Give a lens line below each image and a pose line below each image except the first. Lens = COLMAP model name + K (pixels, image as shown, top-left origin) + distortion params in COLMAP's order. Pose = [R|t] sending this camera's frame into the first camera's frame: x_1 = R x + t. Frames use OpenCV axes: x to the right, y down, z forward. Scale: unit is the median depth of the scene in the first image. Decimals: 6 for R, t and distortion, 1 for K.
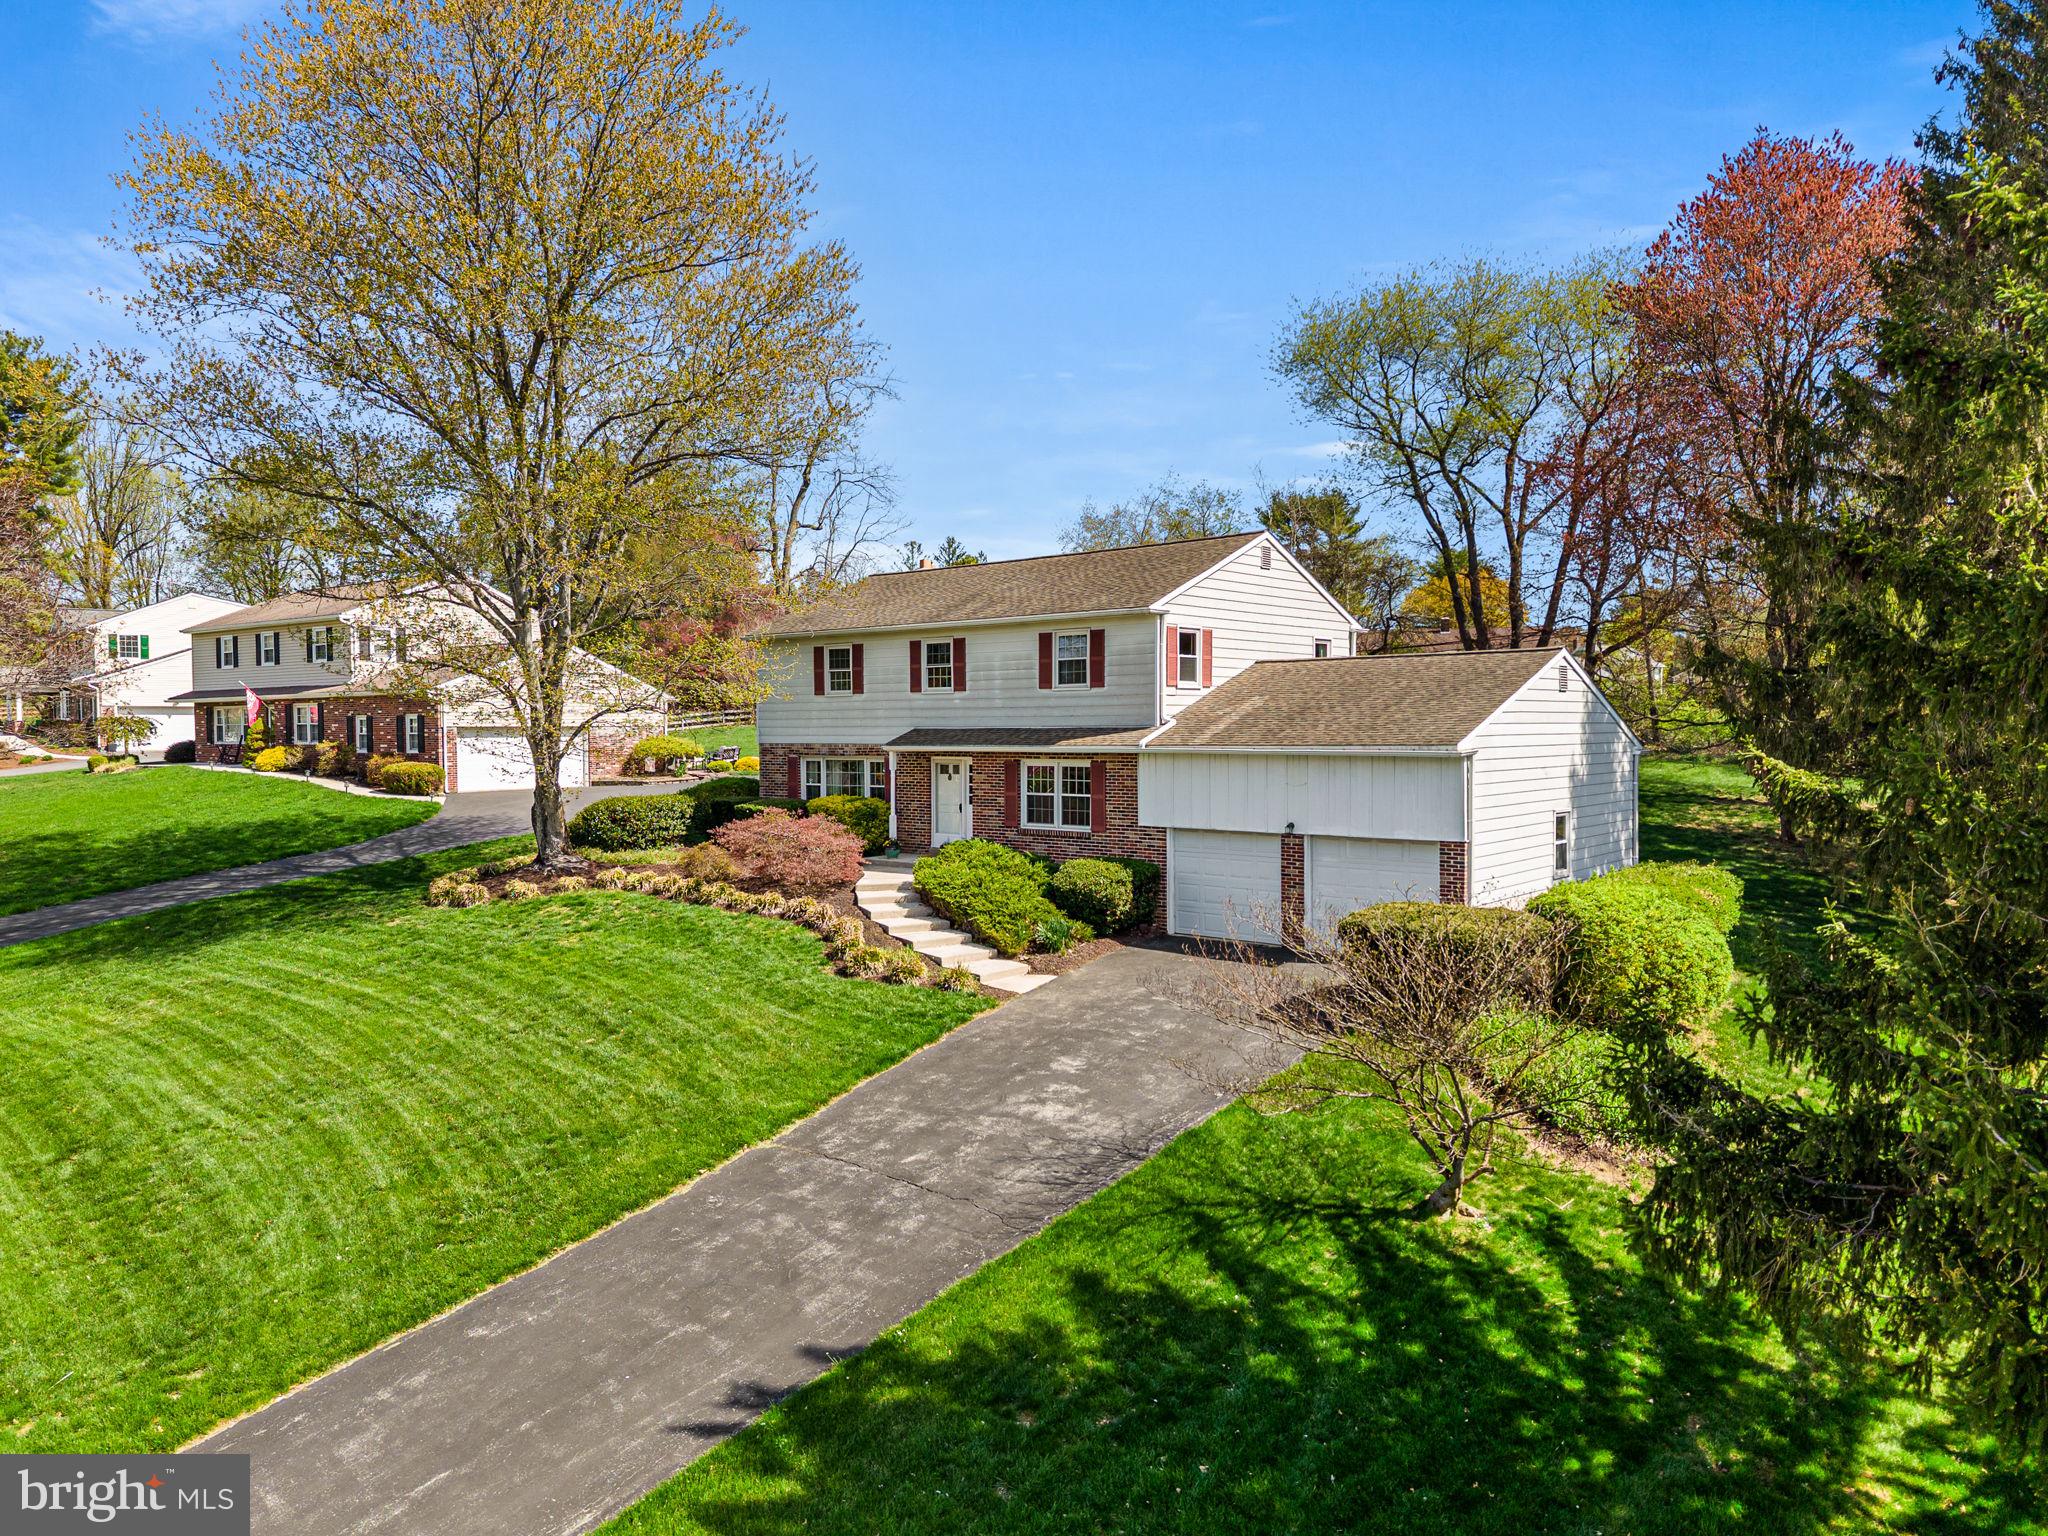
lens RADIAL K [[1378.9, 0, 1024.0], [0, 1378.9, 768.0], [0, 0, 1]] dist [0.074970, -0.091898]
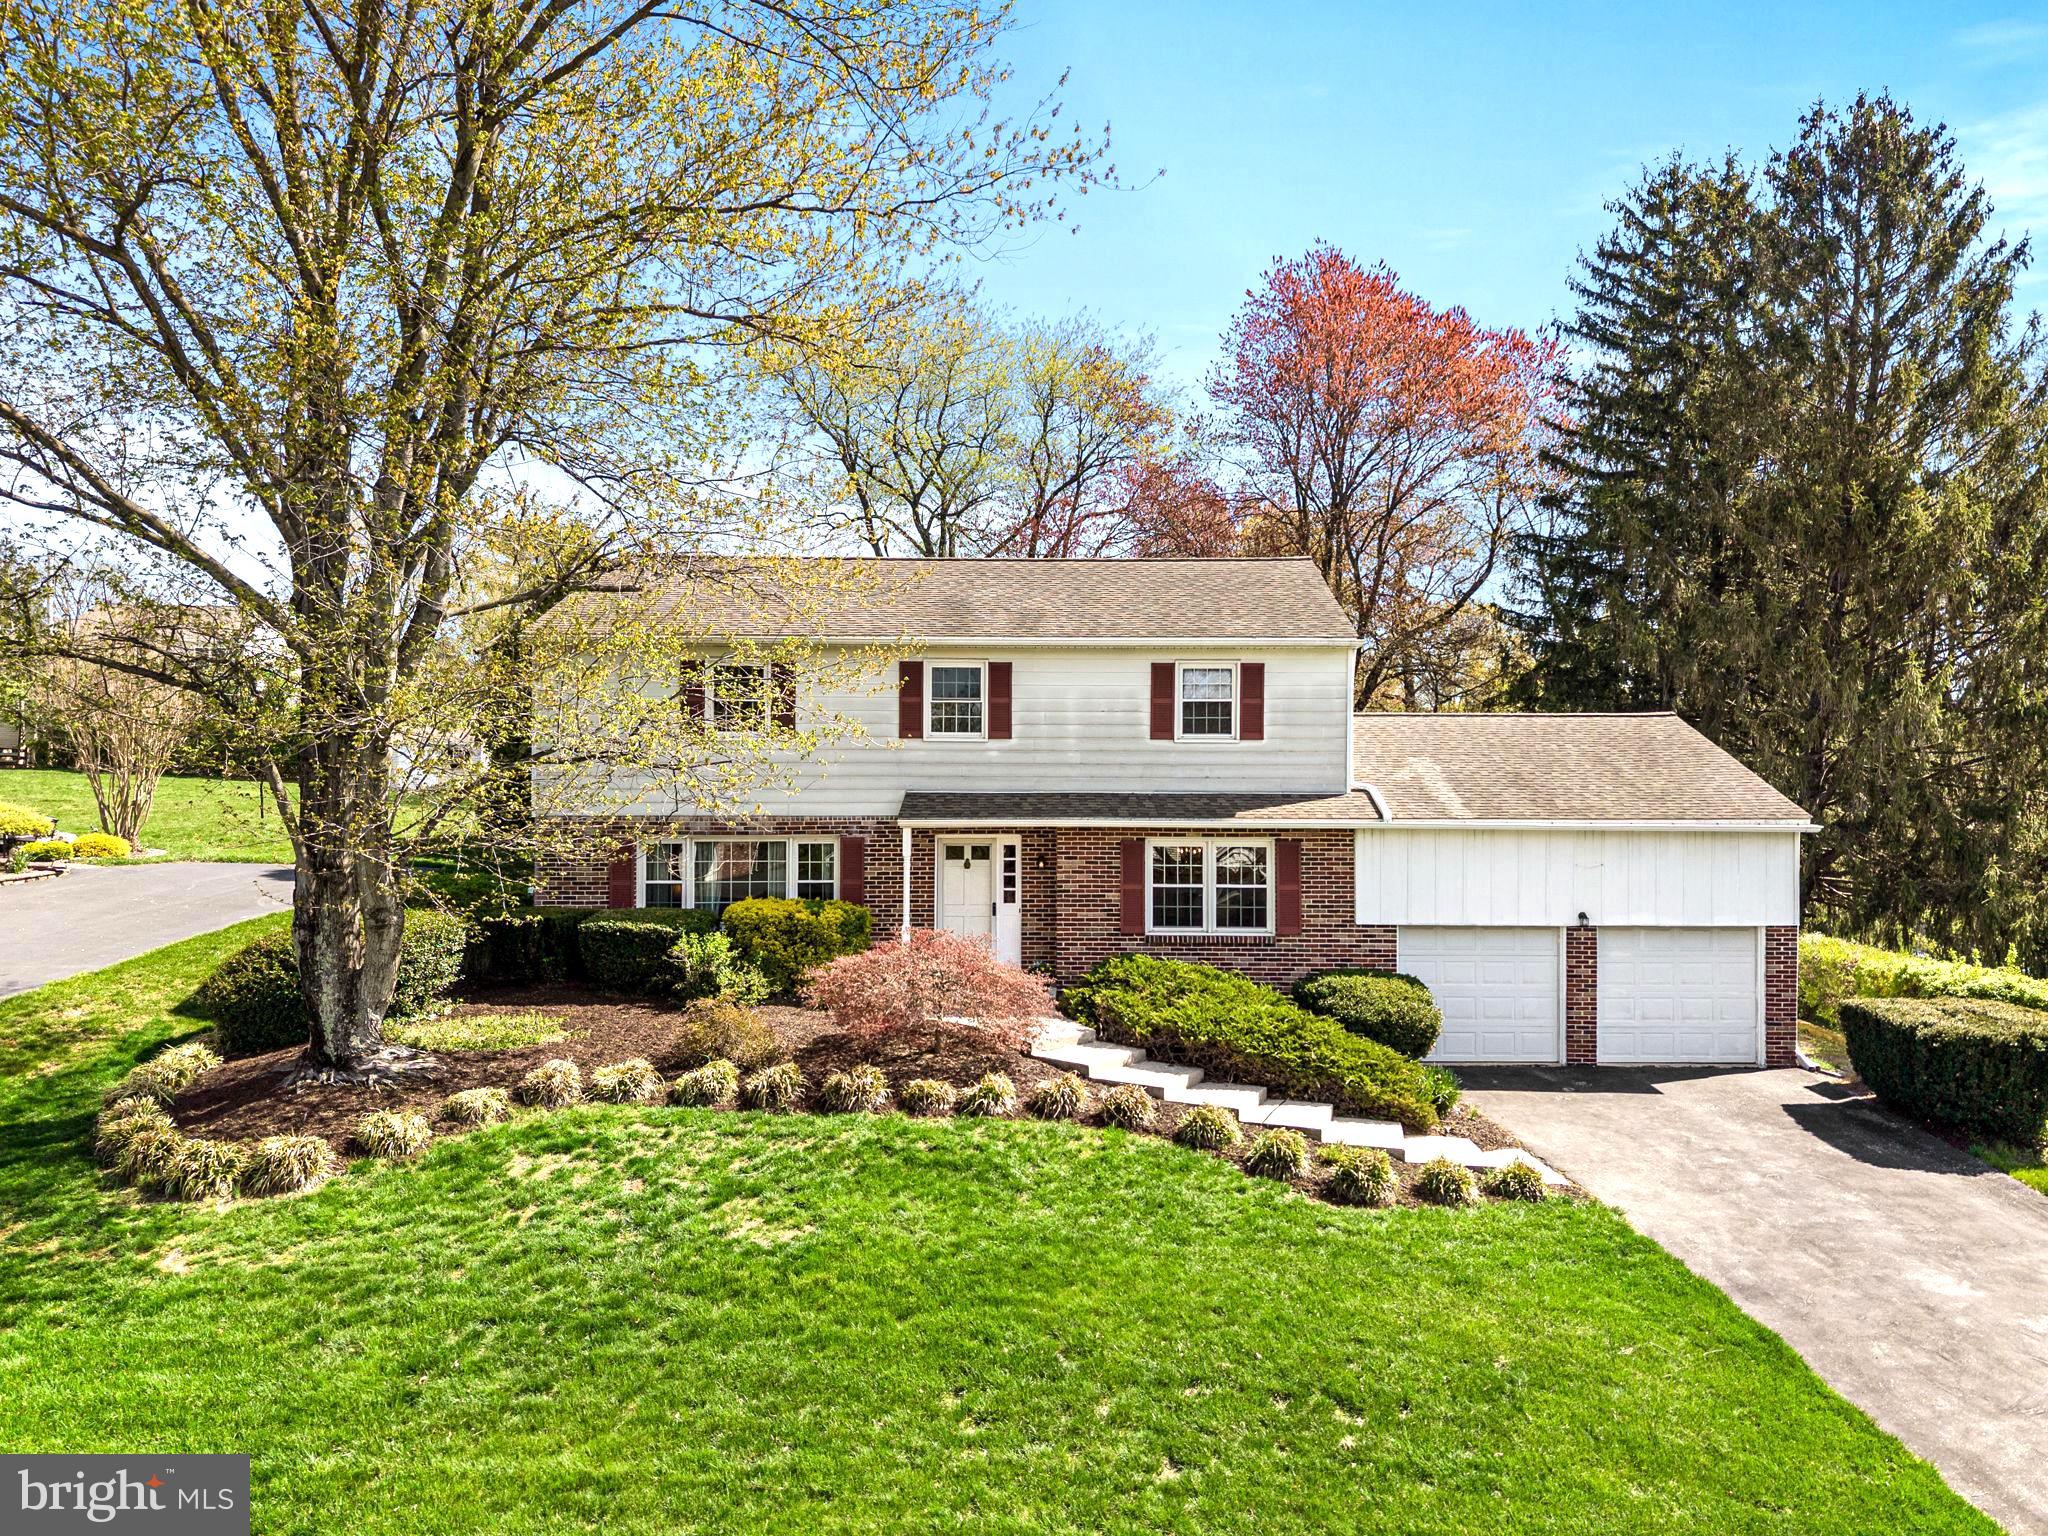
lens RADIAL K [[1378.9, 0, 1024.0], [0, 1378.9, 768.0], [0, 0, 1]] dist [0.074970, -0.091898]
pose [[0.759126, 0.016969, 0.650722, -0.585718], [0.010938, 0.999187, -0.038816, -0.017487], [-0.650851, 0.036584, 0.758323, 0.566068]]
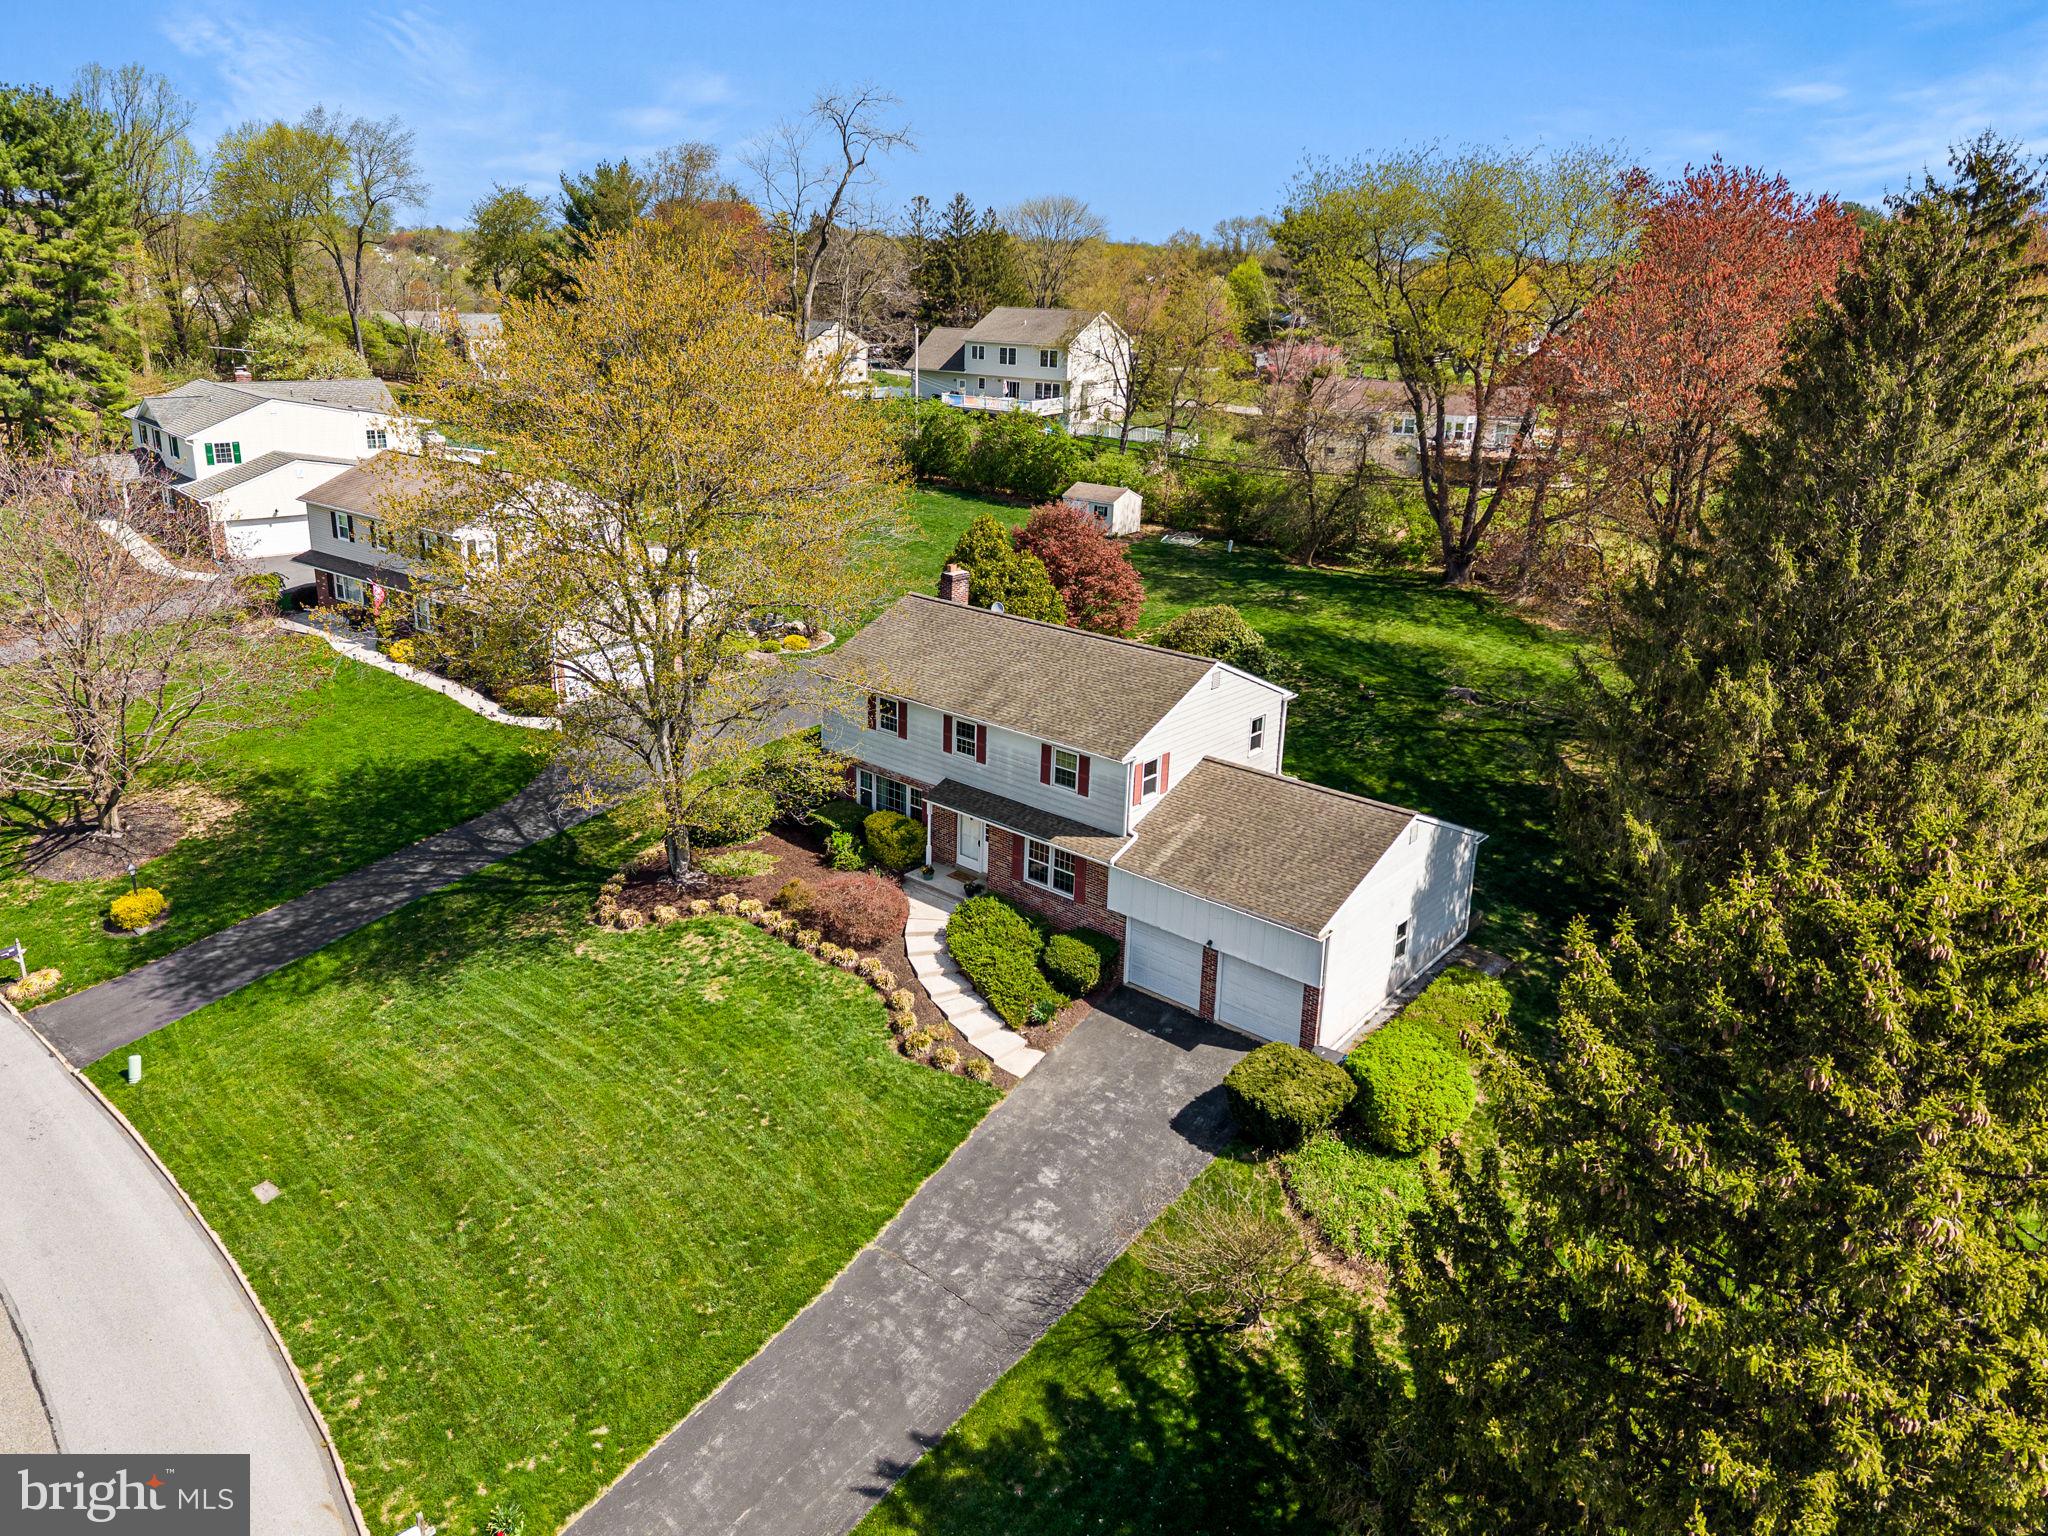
lens RADIAL K [[1400.6, 0, 1013.9], [0, 1400.6, 680.7], [0, 0, 1]] dist [0.076472, -0.087053]
pose [[0.999422, 0.033971, 0.001134, -0.022963], [-0.033196, 0.968336, 0.247432, -0.564892], [0.007307, -0.247327, 0.968904, -0.351615]]
